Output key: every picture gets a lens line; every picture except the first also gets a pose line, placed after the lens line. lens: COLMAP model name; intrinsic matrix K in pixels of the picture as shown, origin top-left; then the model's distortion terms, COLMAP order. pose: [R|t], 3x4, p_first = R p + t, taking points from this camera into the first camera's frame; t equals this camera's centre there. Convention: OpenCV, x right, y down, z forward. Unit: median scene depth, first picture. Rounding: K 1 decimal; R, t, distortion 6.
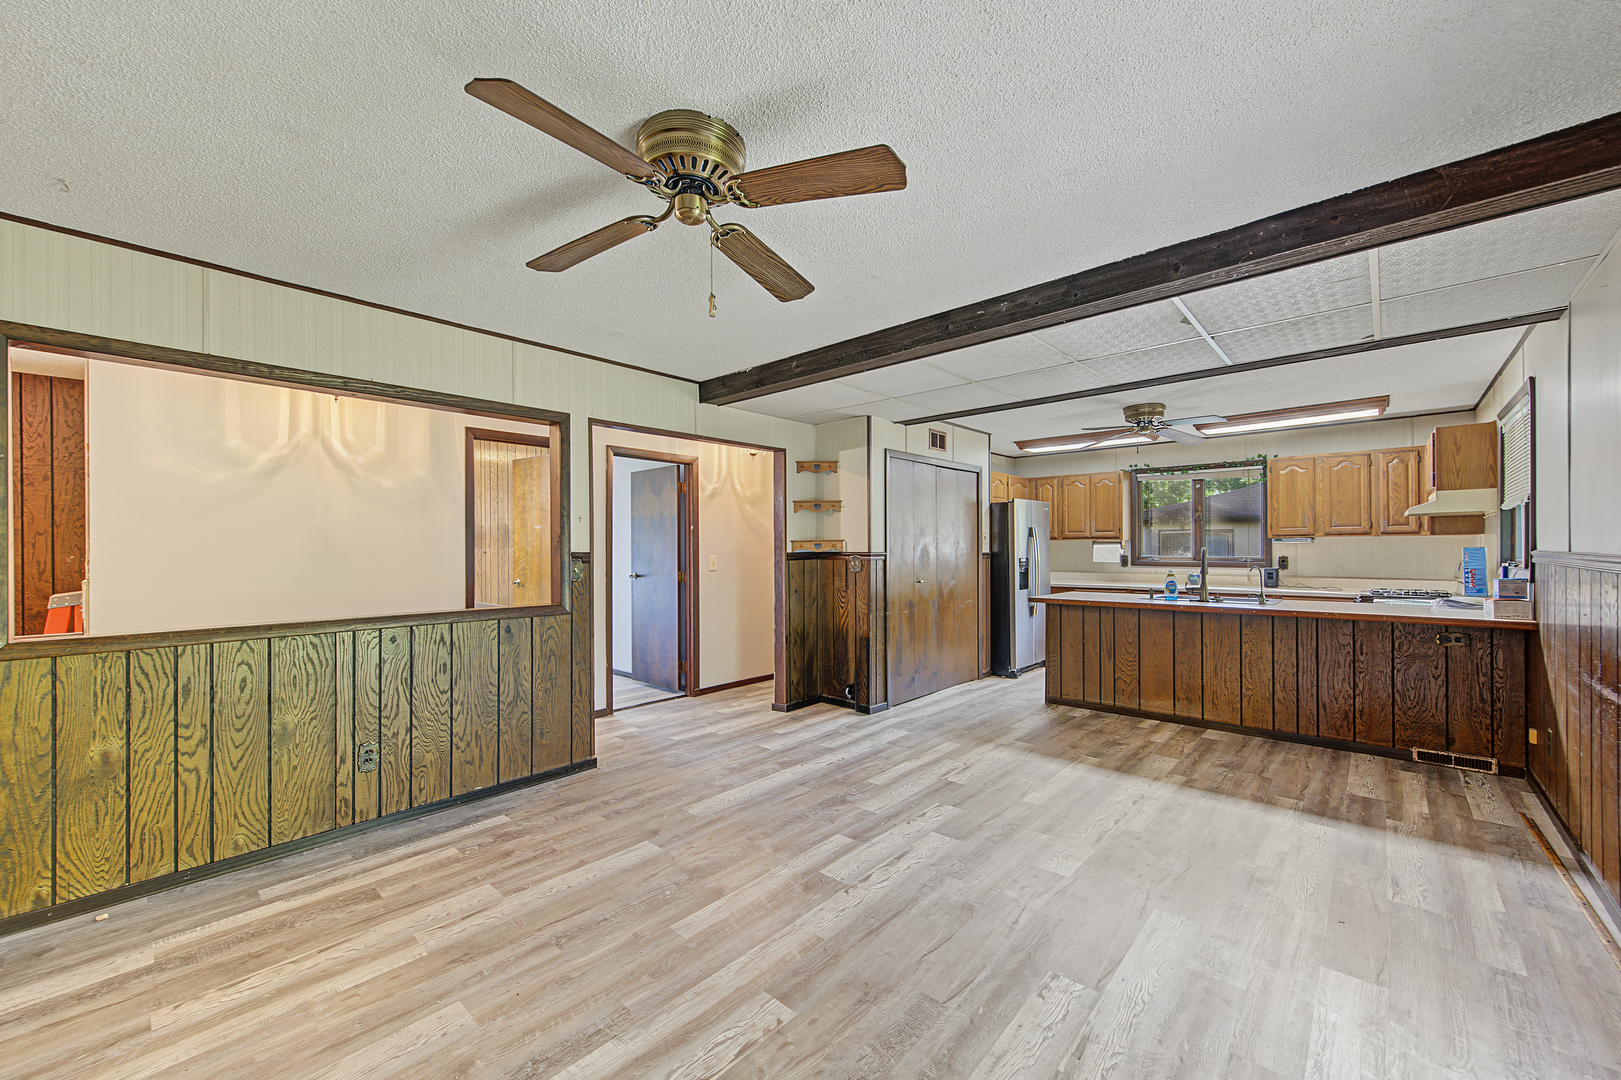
lens RADIAL K [[631.7, 0, 803.3], [0, 631.7, 545.8], [0, 0, 1]] dist [0.002728, 0.000124]
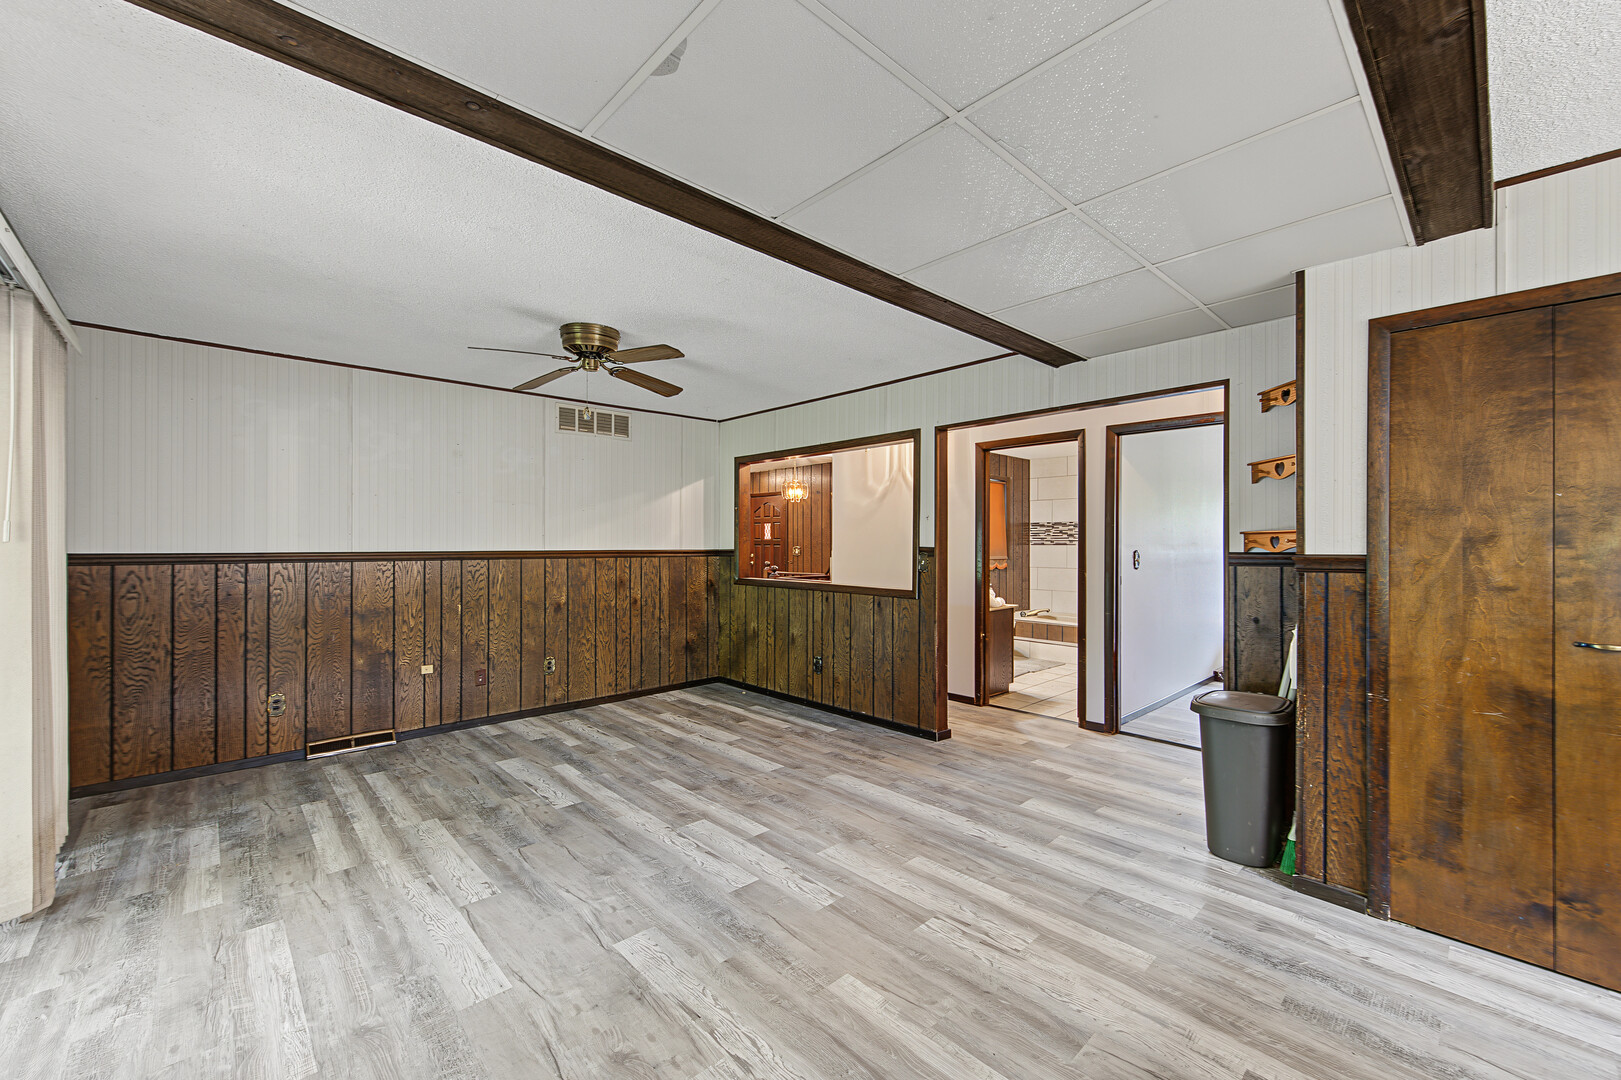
lens RADIAL K [[642.8, 0, 810.9], [0, 642.8, 544.1], [0, 0, 1]] dist [0.000814, -0.000226]
pose [[-0.070999, 0.008385, -0.997441, 0.872516], [0.002717, 0.999963, 0.008213, -0.005499], [0.997473, -0.002127, -0.071020, 0.930804]]
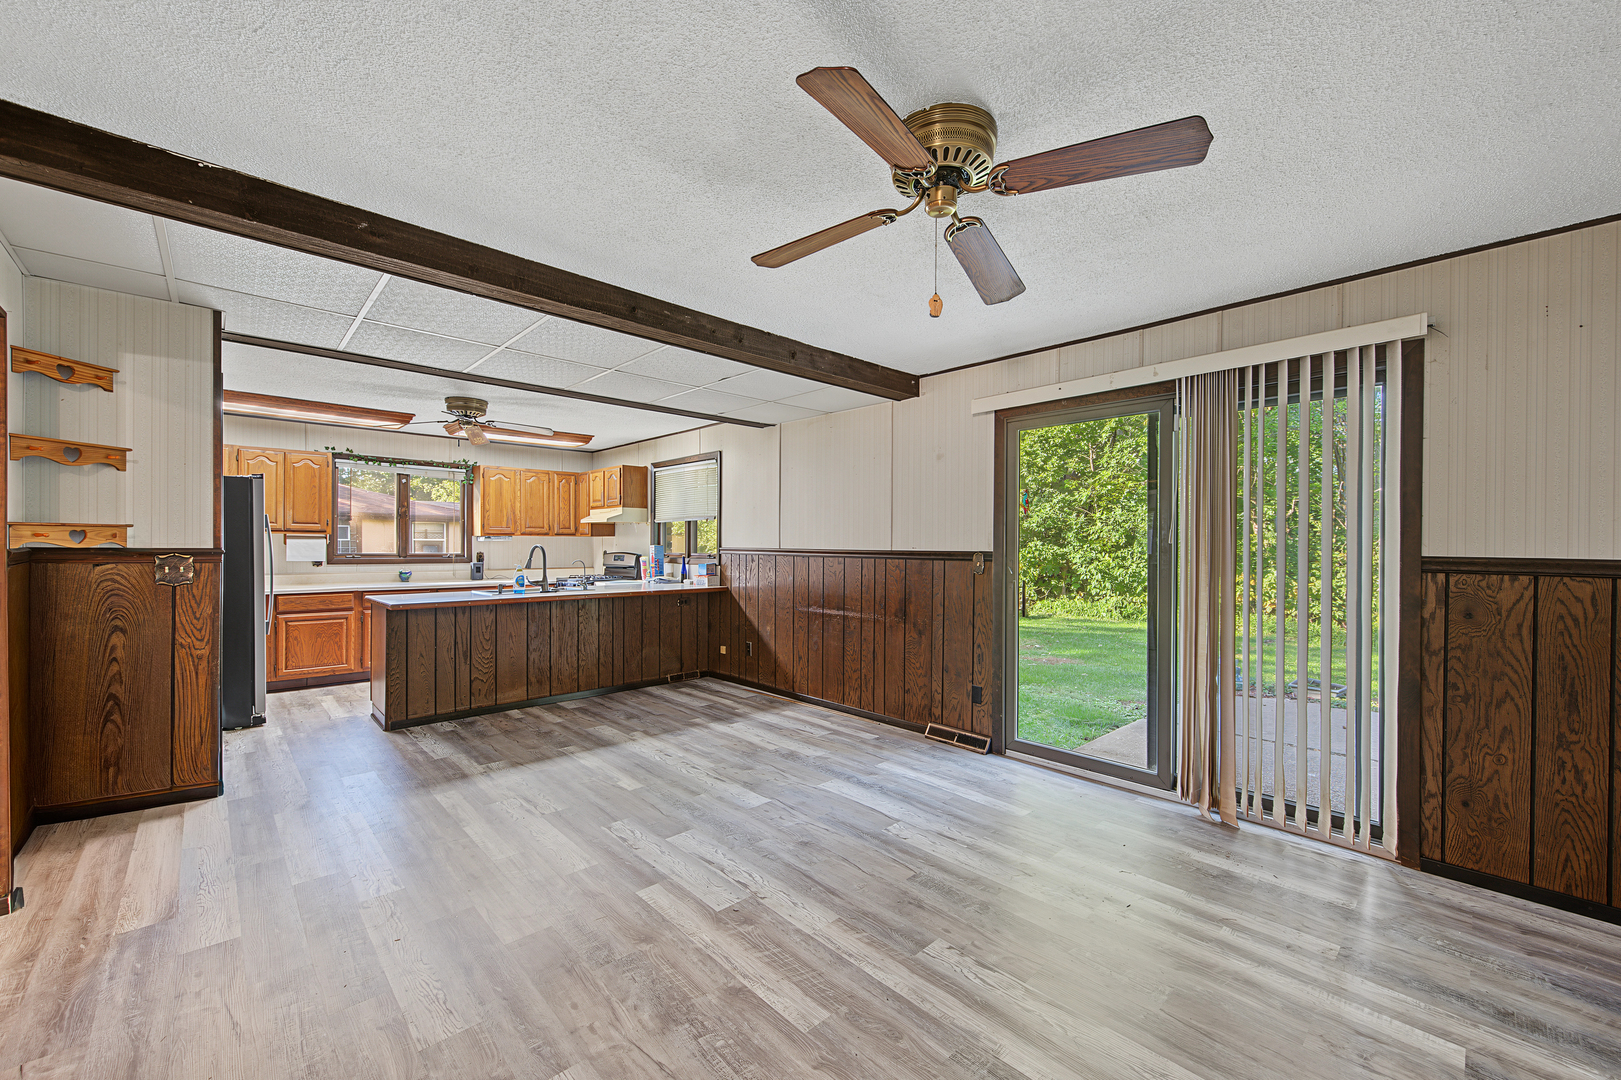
lens RADIAL K [[642.8, 0, 810.9], [0, 642.8, 544.1], [0, 0, 1]] dist [0.000814, -0.000226]
pose [[0.068159, 0.006718, 0.997652, -0.623231], [-0.008815, 0.999942, -0.006131, 0.006991], [-0.997636, -0.008376, 0.068214, 0.589094]]
